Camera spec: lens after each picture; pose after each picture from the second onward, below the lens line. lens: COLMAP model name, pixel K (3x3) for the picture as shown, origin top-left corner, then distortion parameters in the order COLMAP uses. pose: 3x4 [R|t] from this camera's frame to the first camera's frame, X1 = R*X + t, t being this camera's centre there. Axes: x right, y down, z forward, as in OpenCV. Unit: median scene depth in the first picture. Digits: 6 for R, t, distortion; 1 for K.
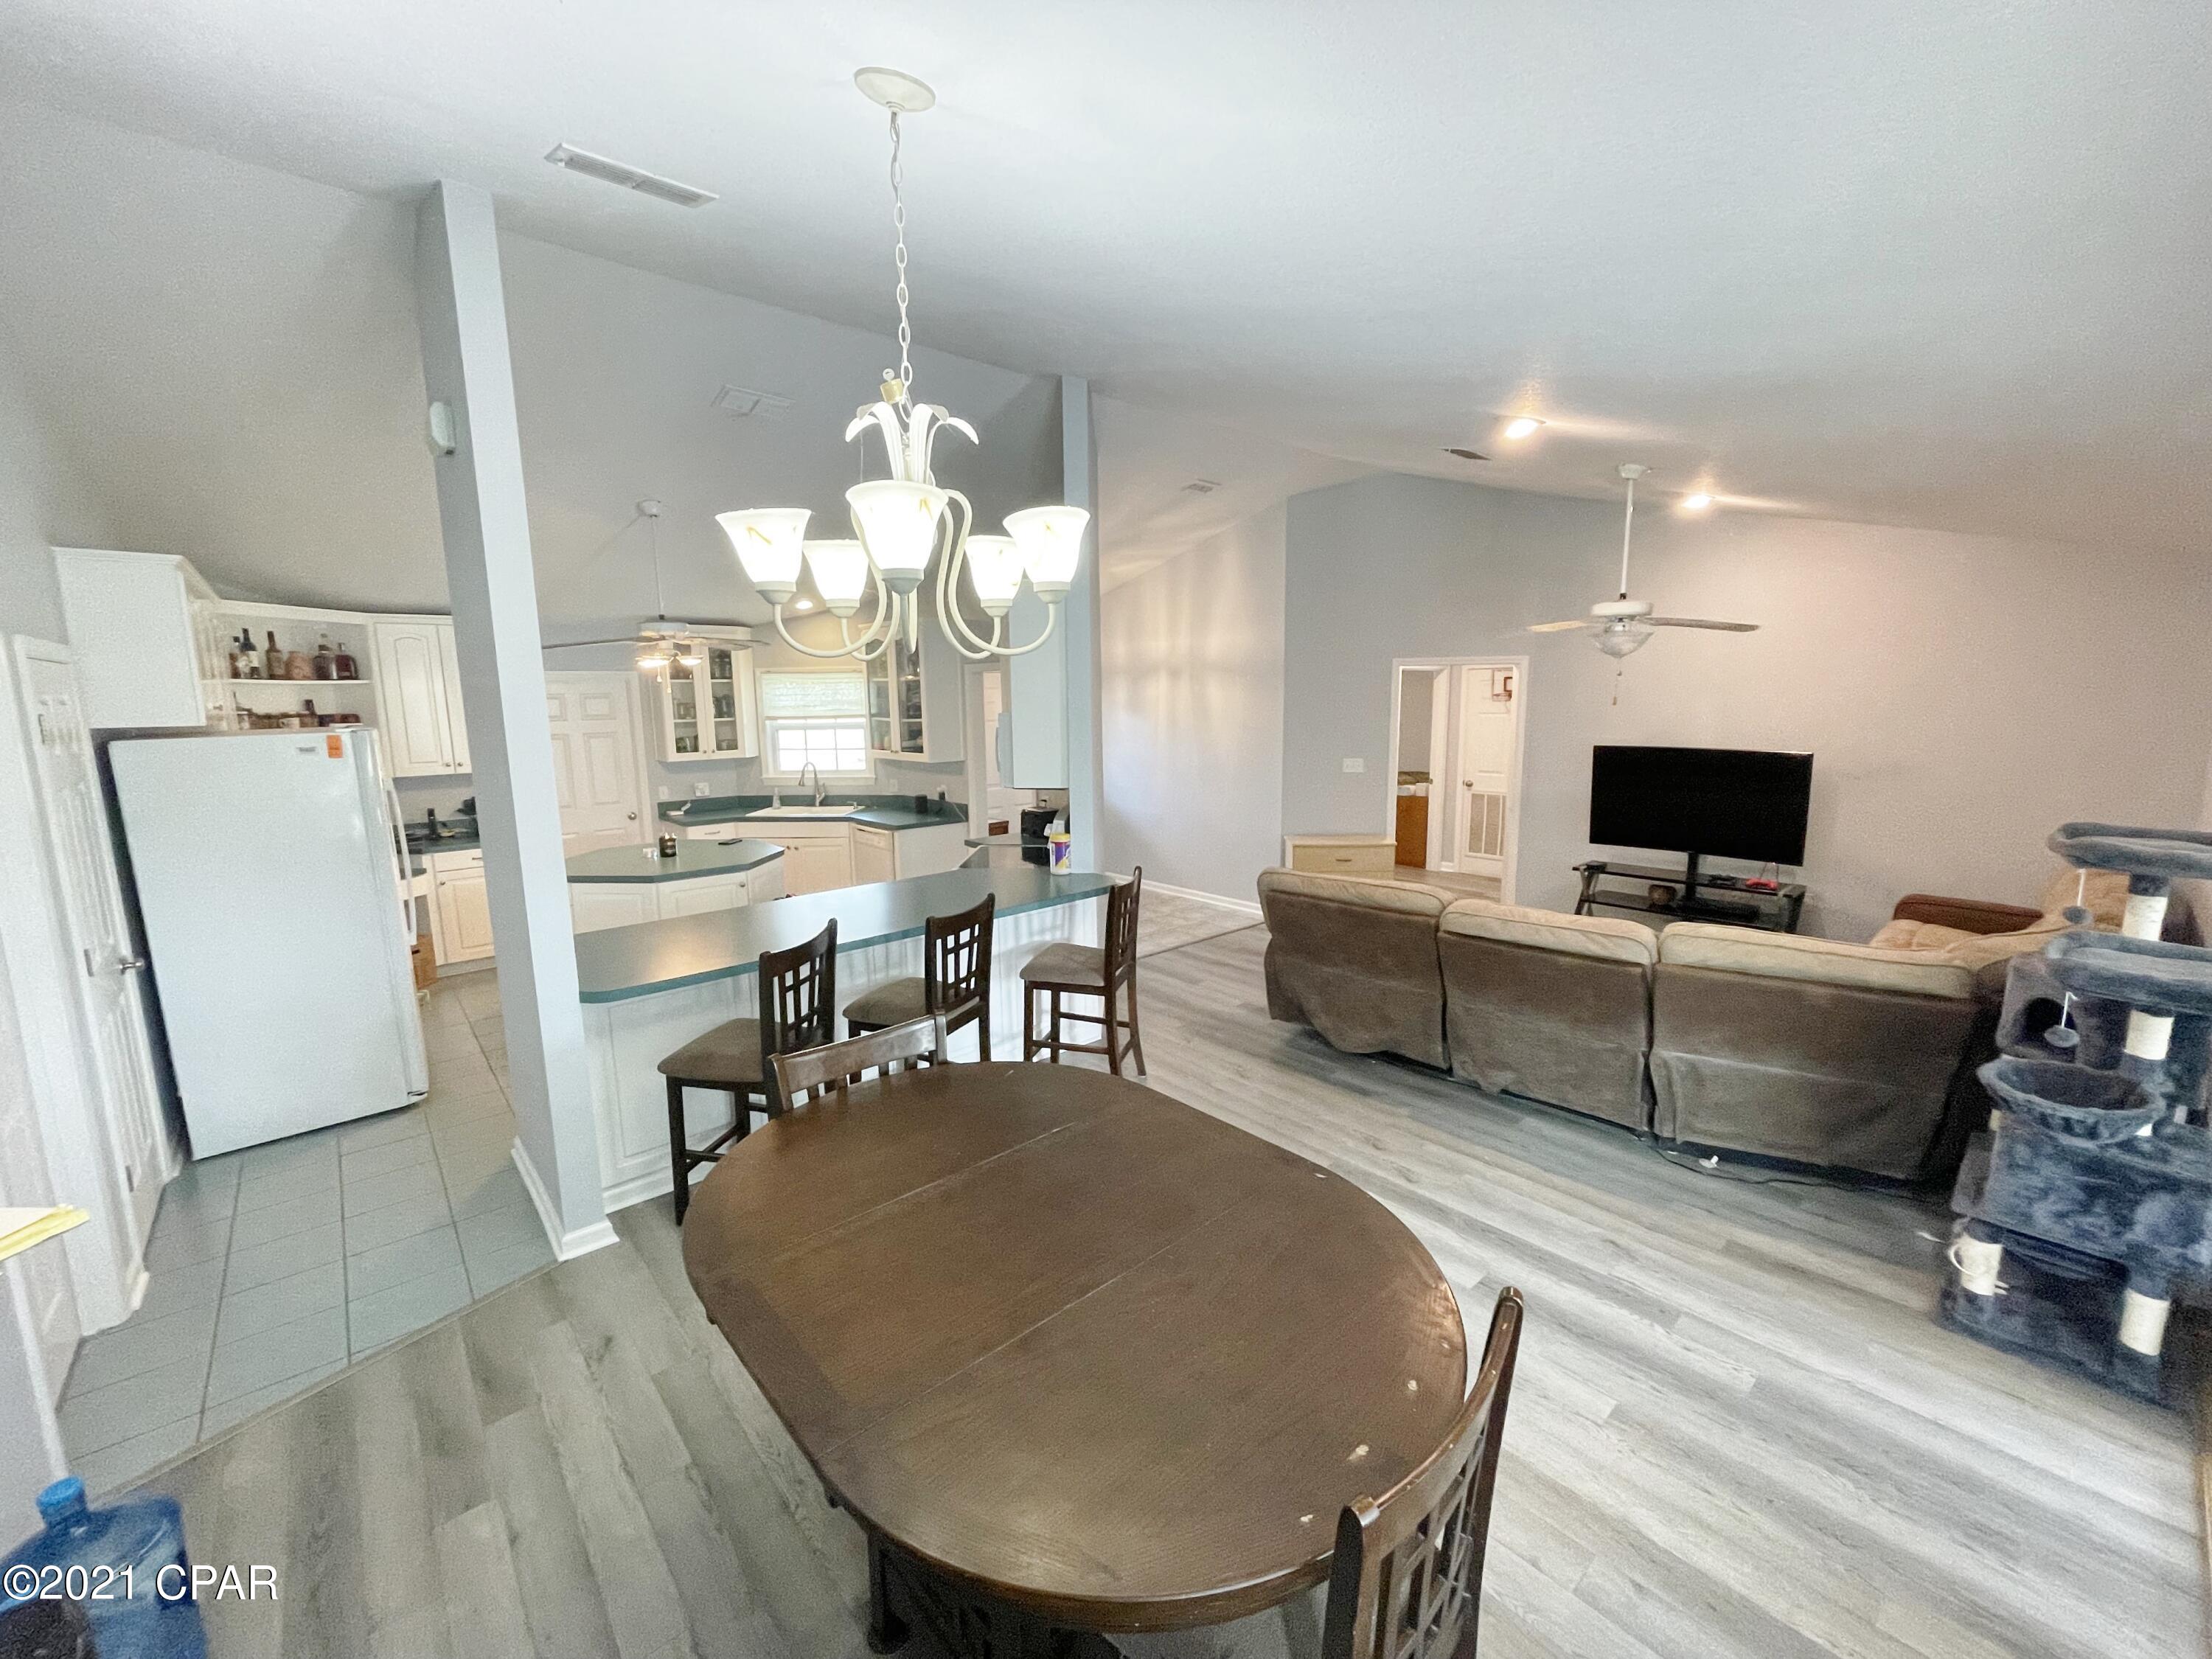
lens RADIAL K [[893.4, 0, 1102.5], [0, 893.4, 828.2], [0, 0, 1]] dist [-0.000817, -0.000398]
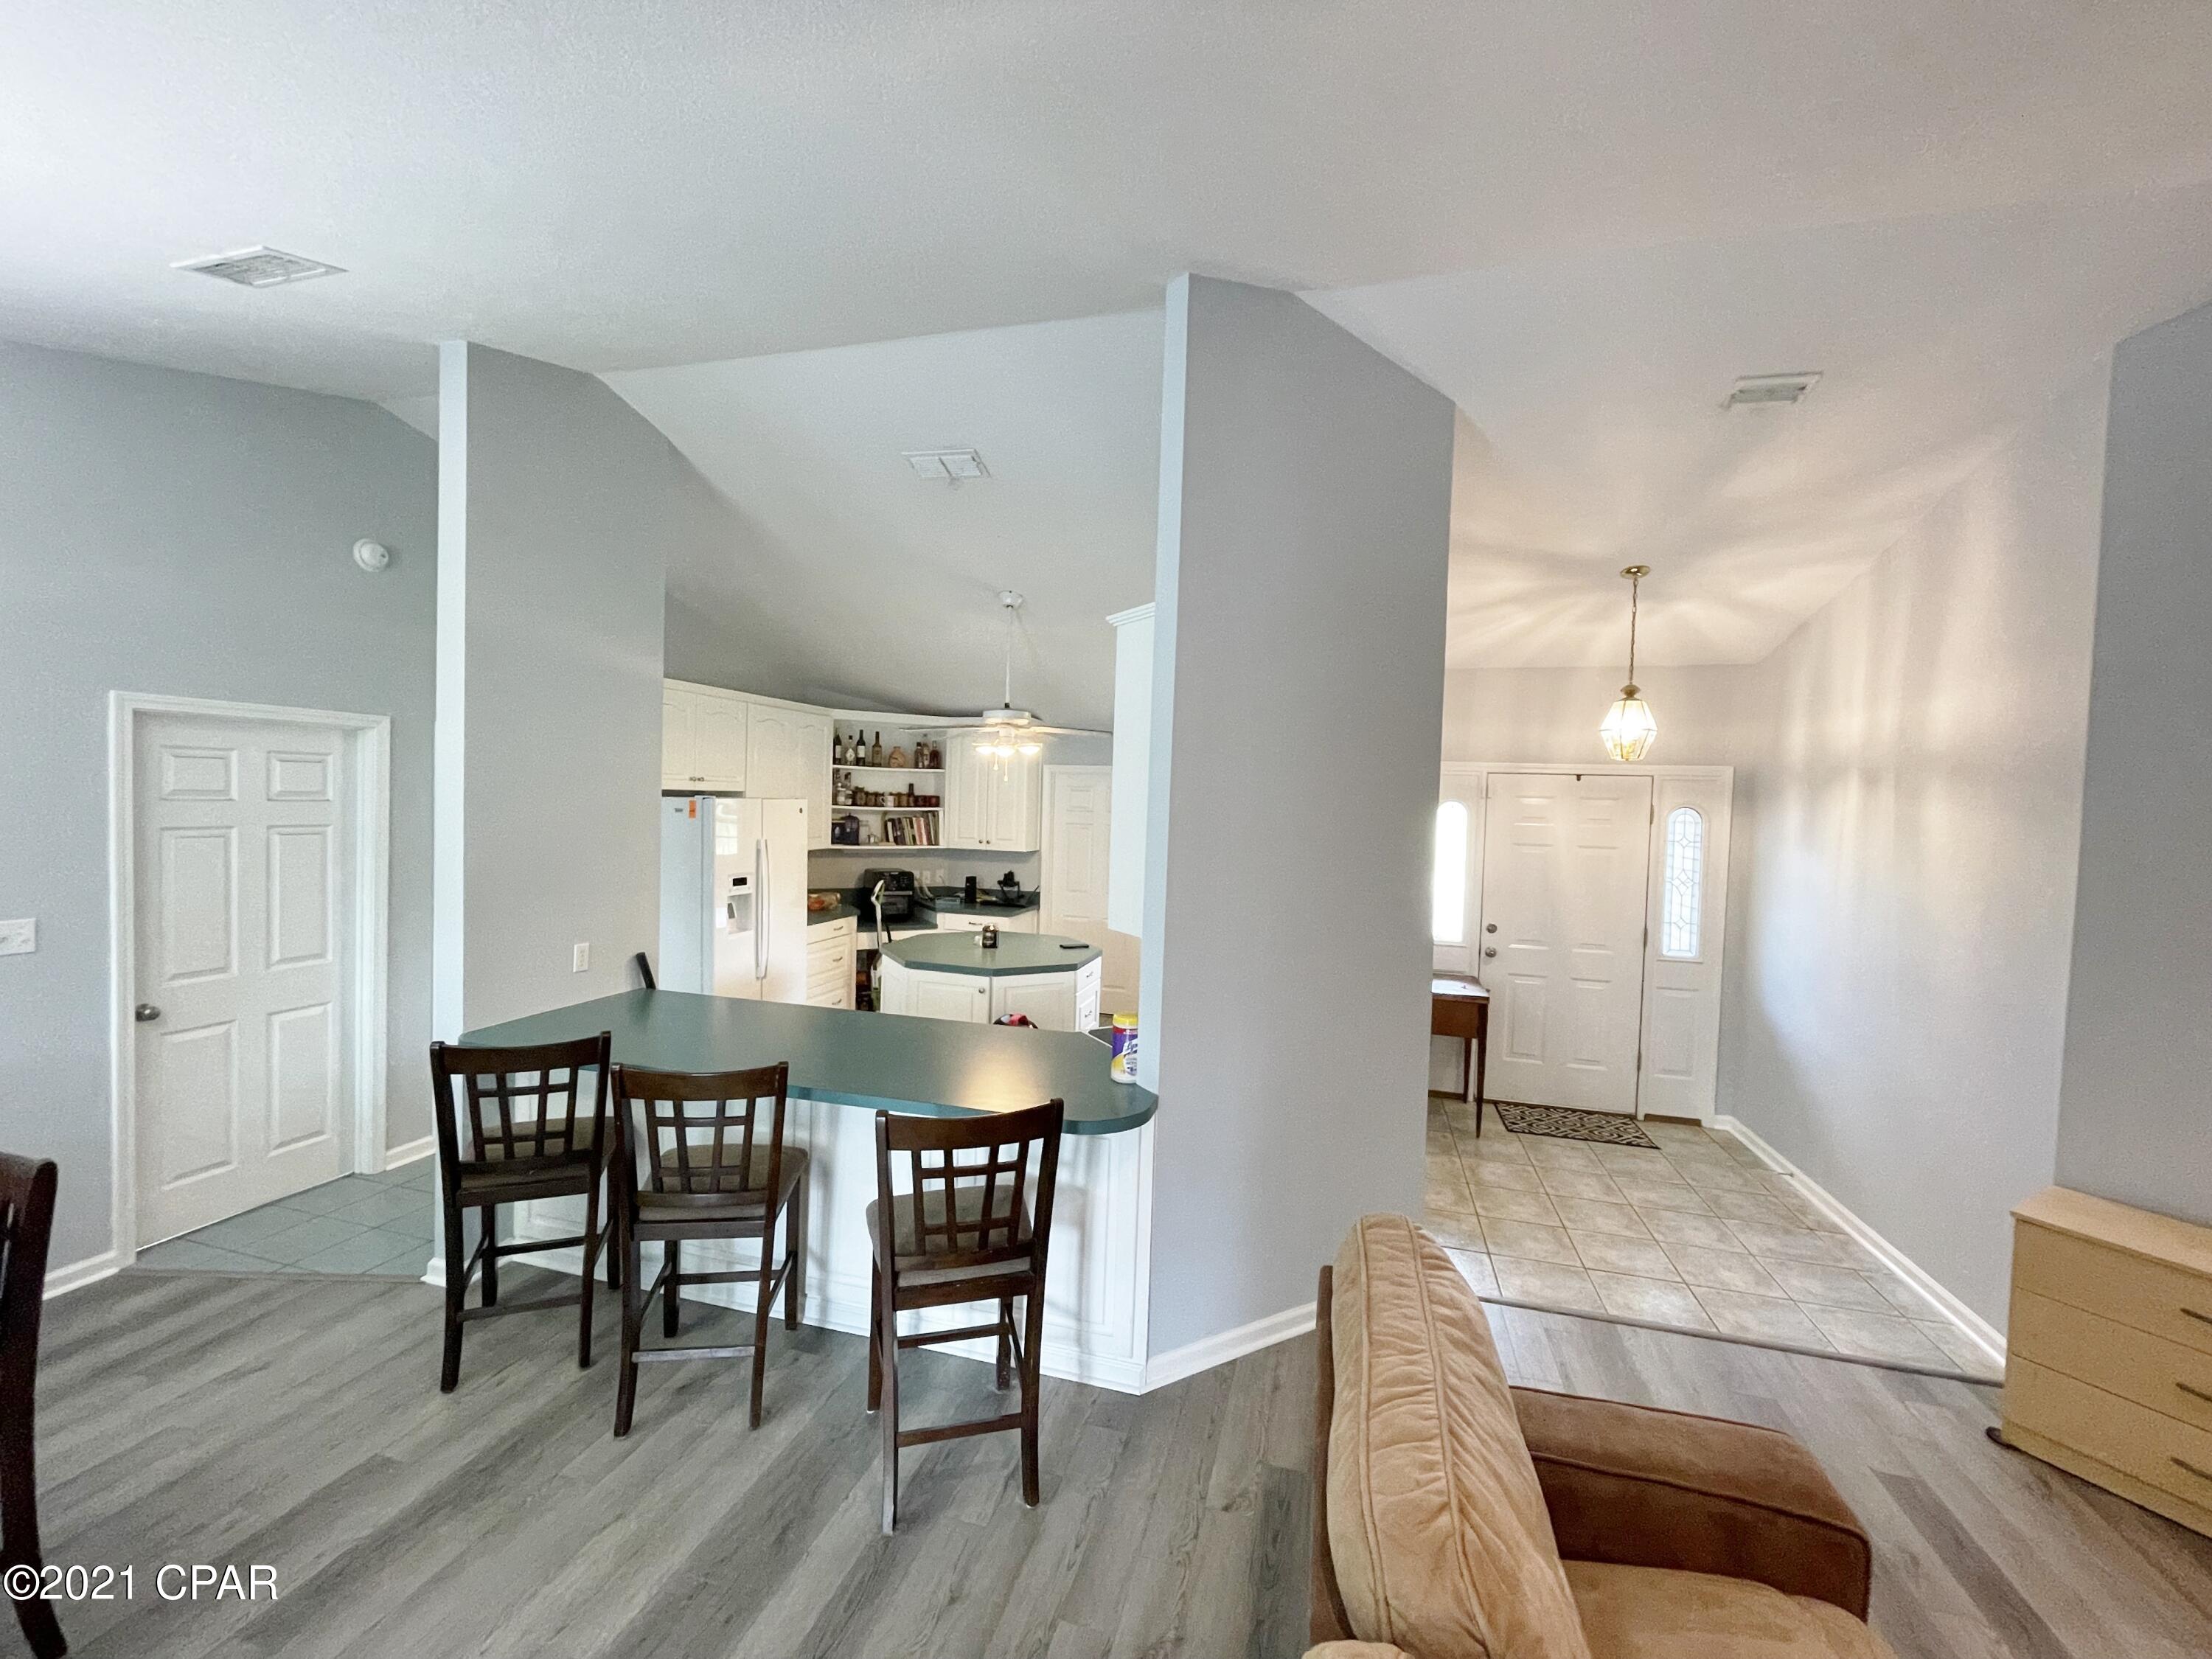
lens RADIAL K [[893.4, 0, 1102.5], [0, 893.4, 828.2], [0, 0, 1]] dist [-0.000817, -0.000398]
pose [[0.545700, 0.059924, -0.835836, 0.911775], [-0.167219, 0.985166, -0.038544, -0.188355], [0.821127, 0.160801, 0.547625, 1.299272]]
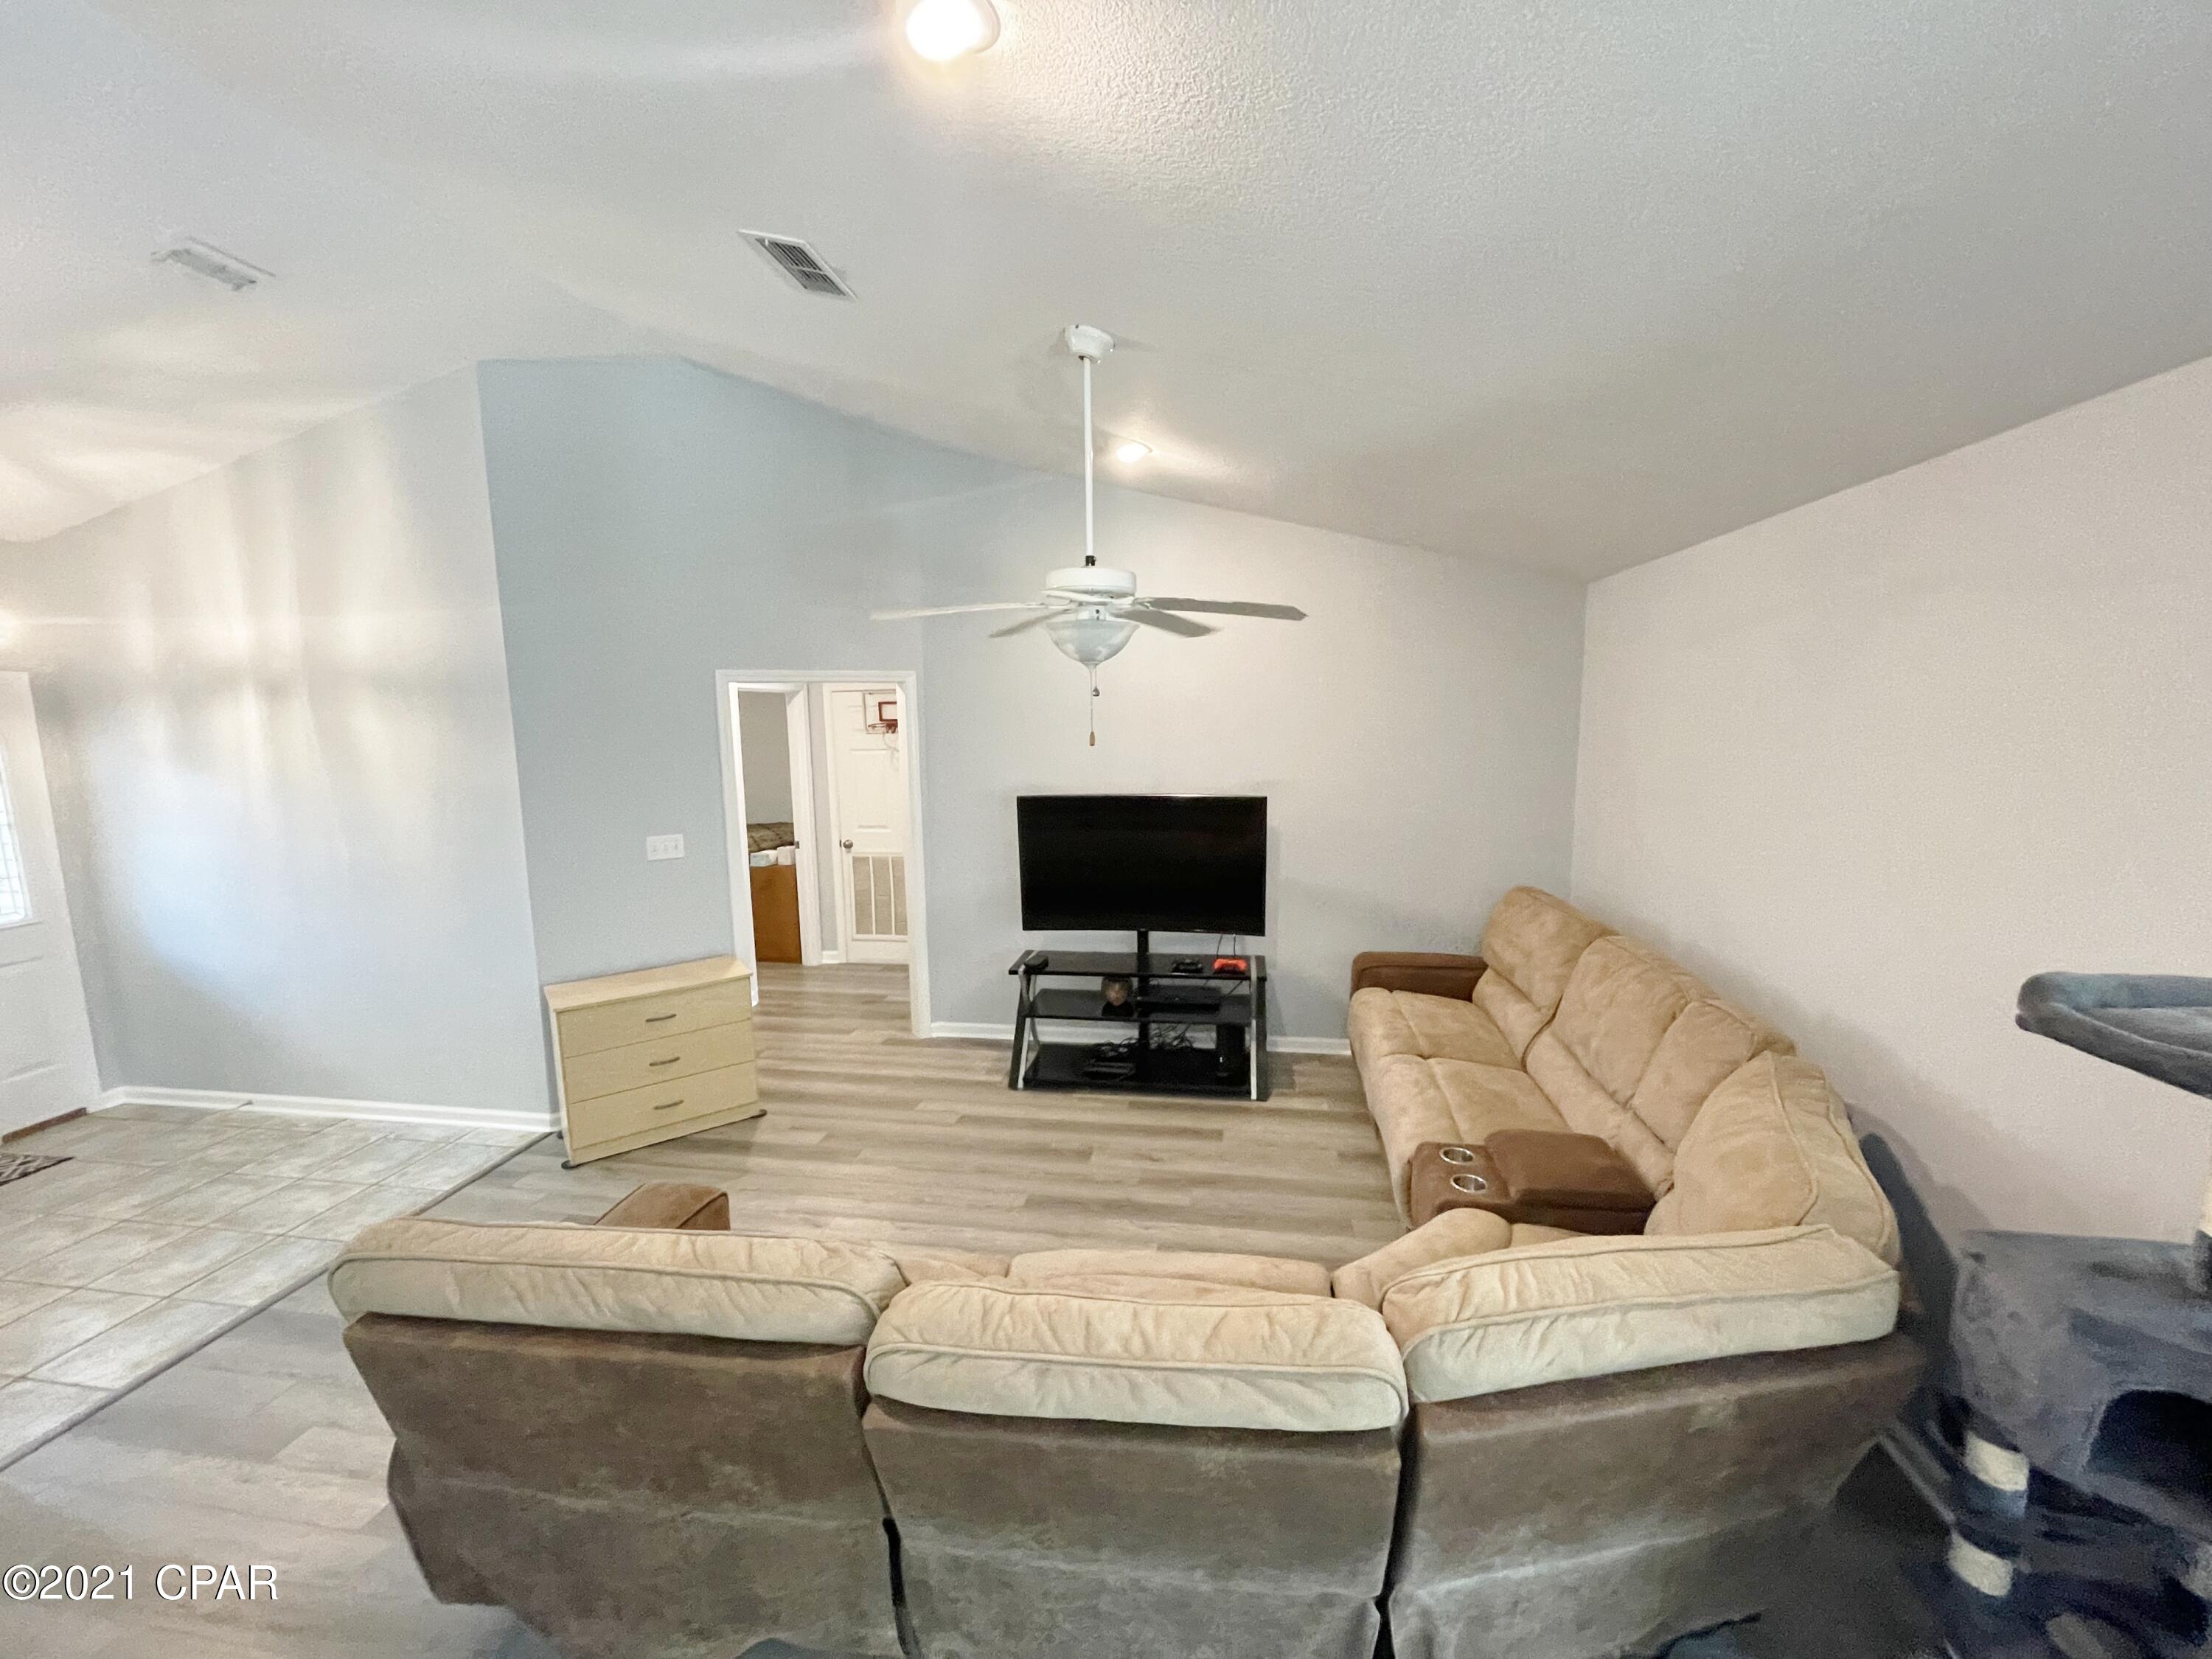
lens RADIAL K [[893.4, 0, 1102.5], [0, 893.4, 828.2], [0, 0, 1]] dist [-0.000817, -0.000398]
pose [[0.773910, -0.082368, 0.627916, 0.411474], [0.101716, 0.994800, 0.005129, -0.174211], [-0.625074, 0.059900, 0.778264, 1.091016]]
